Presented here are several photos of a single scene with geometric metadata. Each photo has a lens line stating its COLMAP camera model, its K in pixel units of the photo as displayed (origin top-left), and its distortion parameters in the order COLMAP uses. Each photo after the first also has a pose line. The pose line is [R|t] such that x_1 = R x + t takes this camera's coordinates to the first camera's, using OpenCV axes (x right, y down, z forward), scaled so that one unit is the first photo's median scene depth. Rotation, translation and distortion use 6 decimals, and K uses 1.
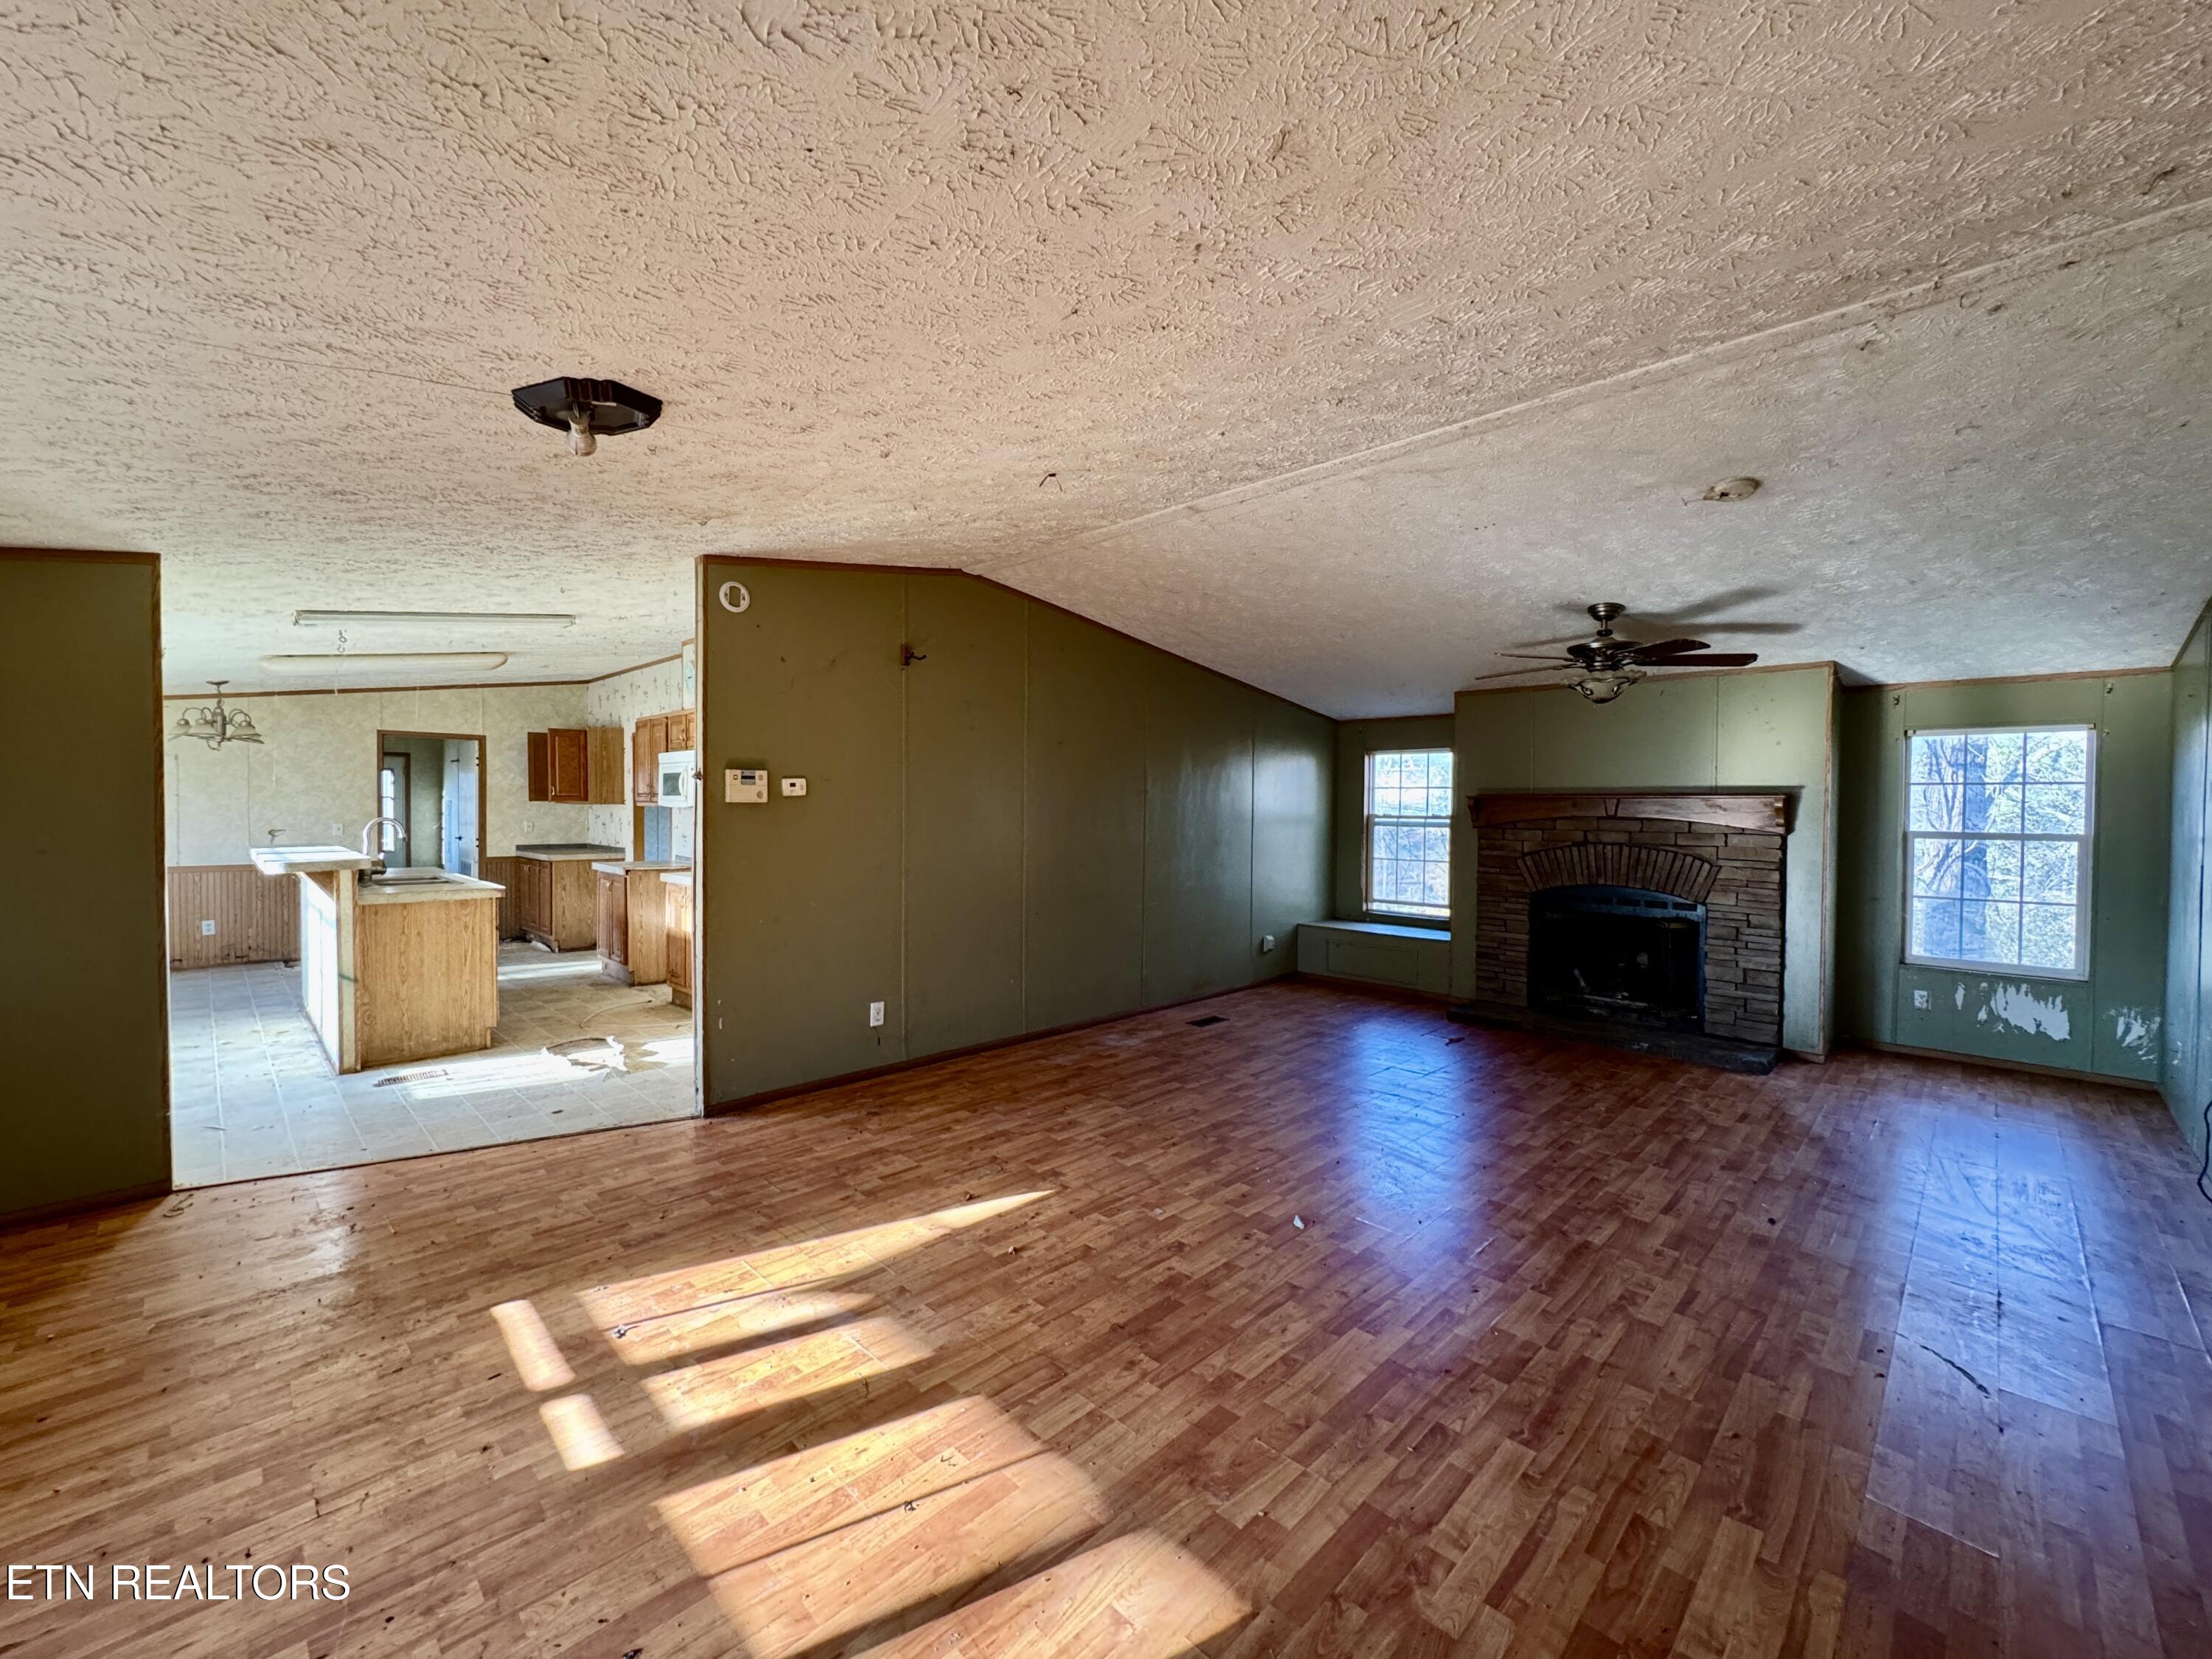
lens RADIAL K [[890.7, 0, 1096.9], [0, 890.7, 819.2], [0, 0, 1]] dist [0.000593, 0.000117]
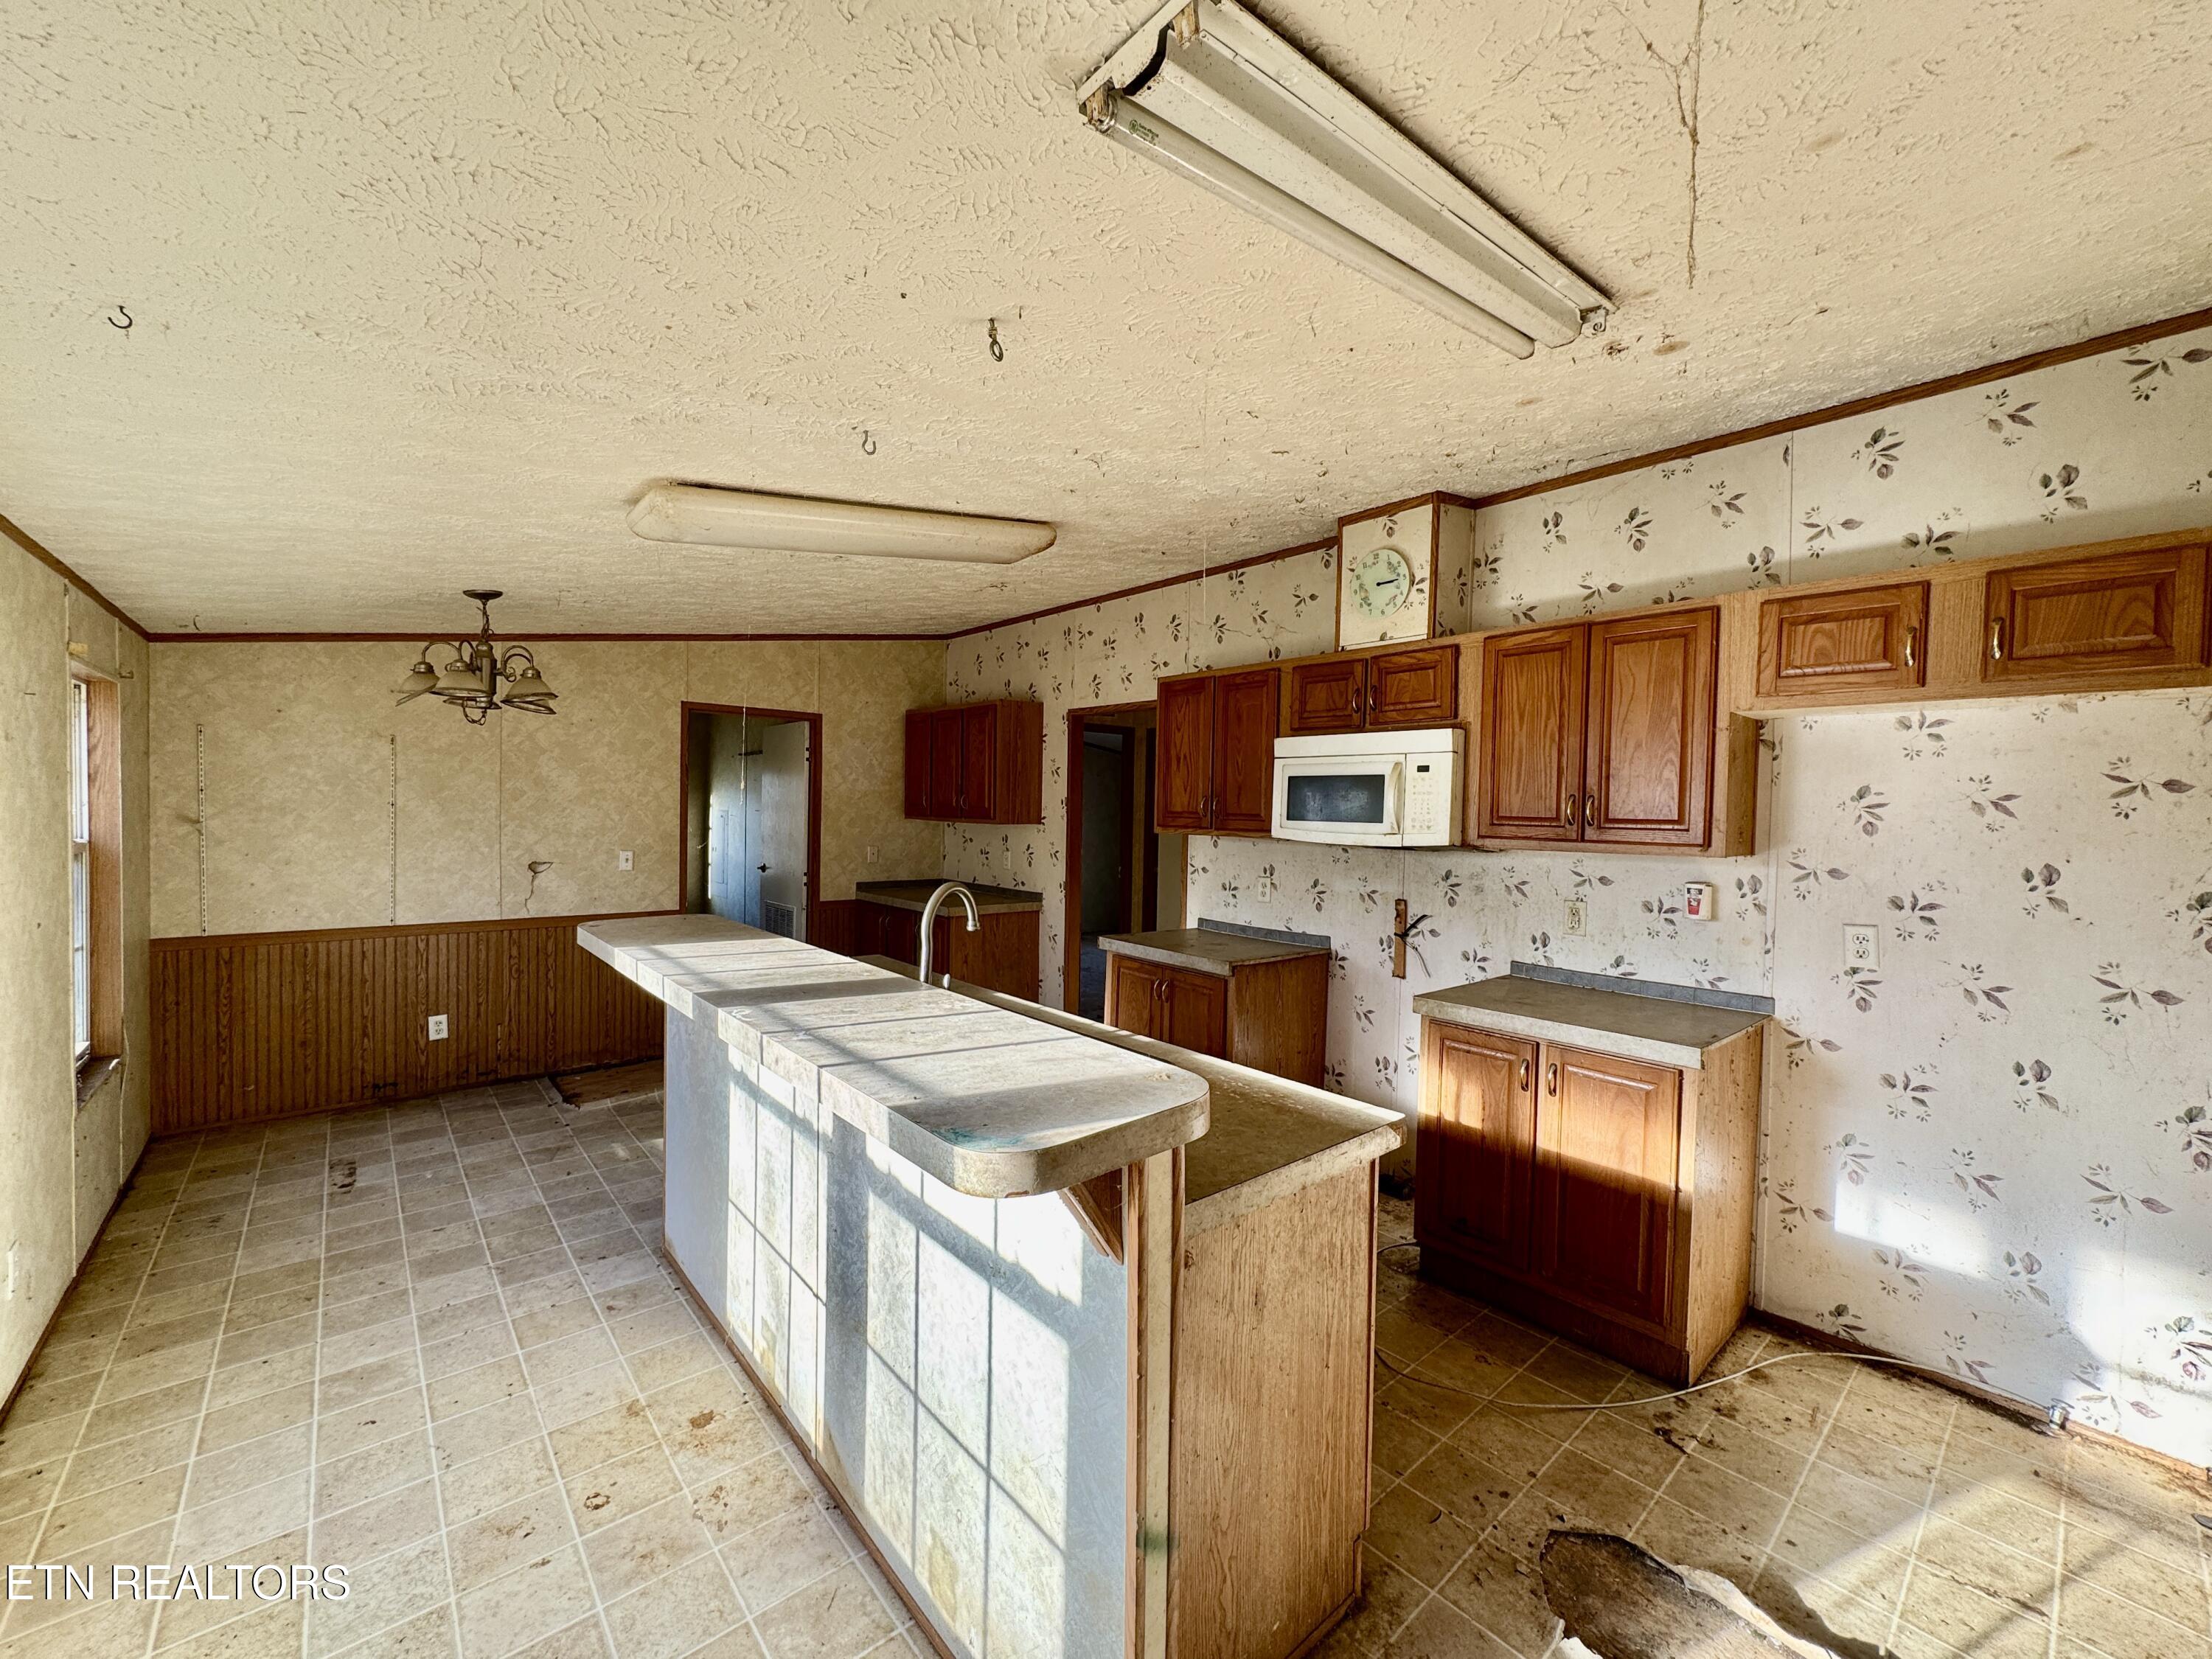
lens RADIAL K [[875.0, 0, 1105.2], [0, 875.0, 831.3], [0, 0, 1]] dist [-0.001579, 0.000421]
pose [[0.997234, 0.016232, -0.072534, -0.512919], [-0.015457, 0.999817, 0.011241, -0.022537], [0.072704, -0.010088, 0.997303, 0.451922]]
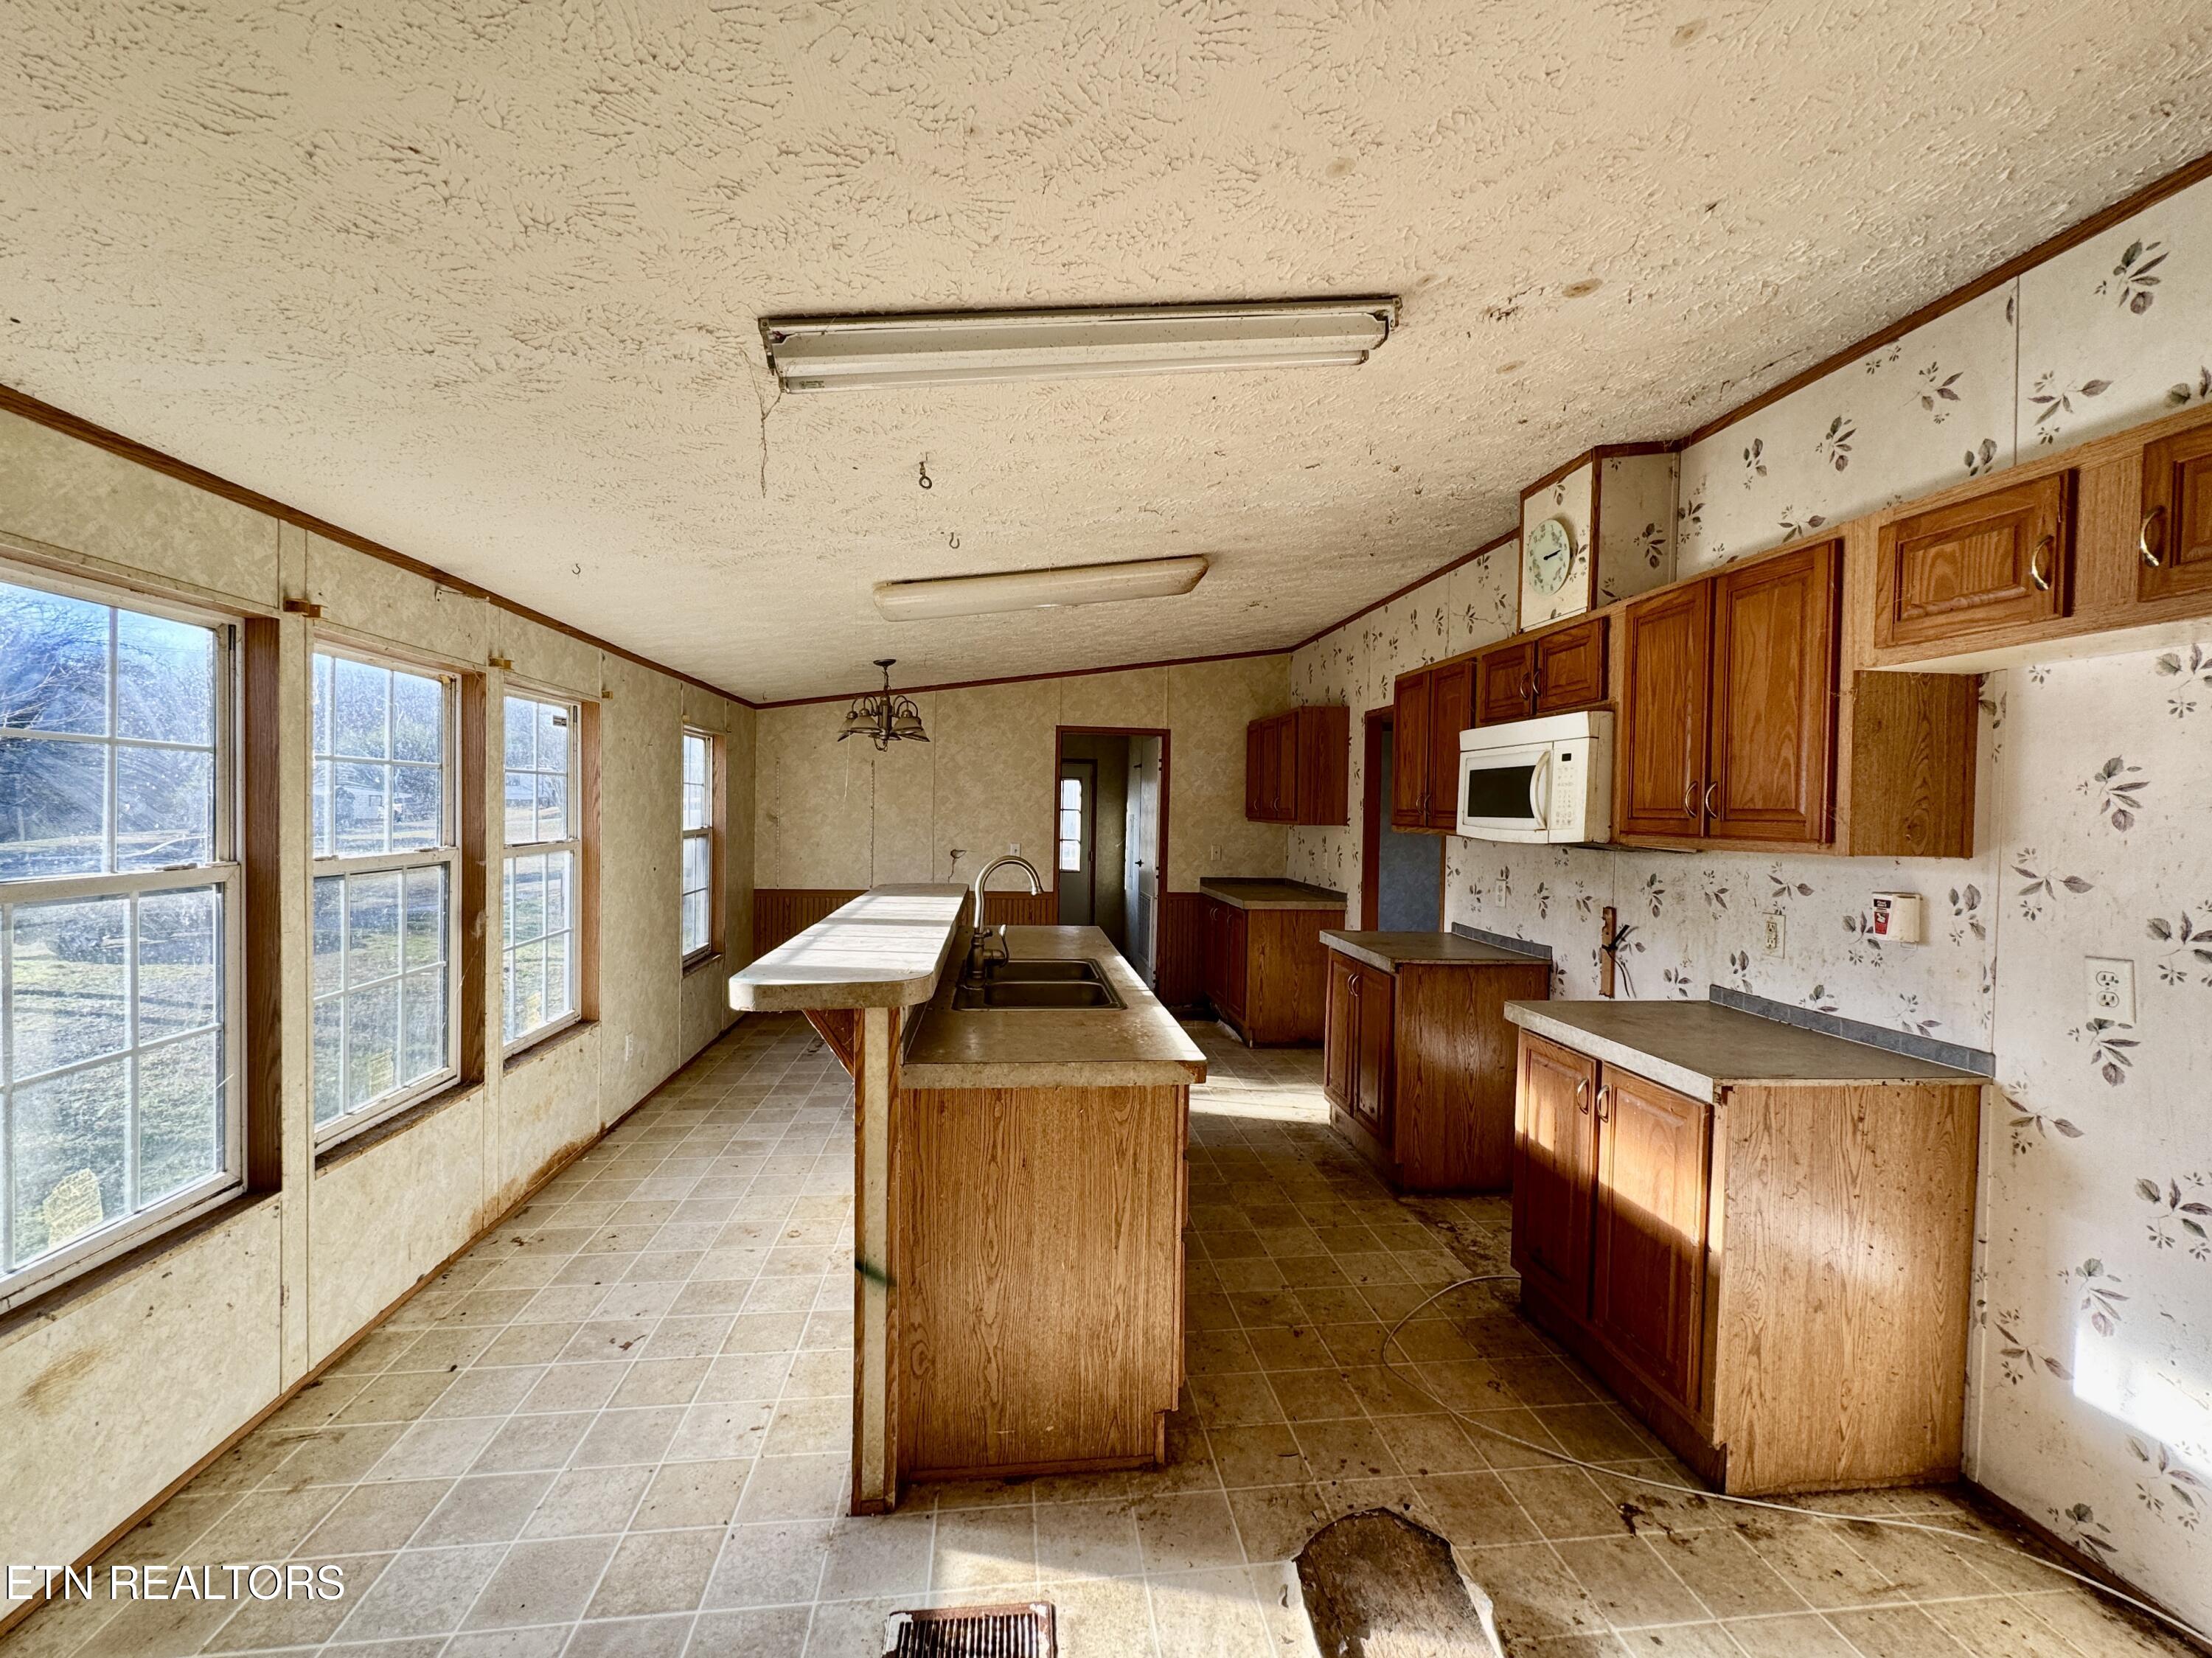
lens RADIAL K [[890.8, 0, 1109.3], [0, 890.8, 827.9], [0, 0, 1]] dist [-0.000337, 0.000341]
pose [[0.785938, 0.021991, -0.617915, -0.313413], [-0.023575, 0.999706, 0.005593, -0.017245], [0.617856, 0.010171, 0.786225, 0.455876]]
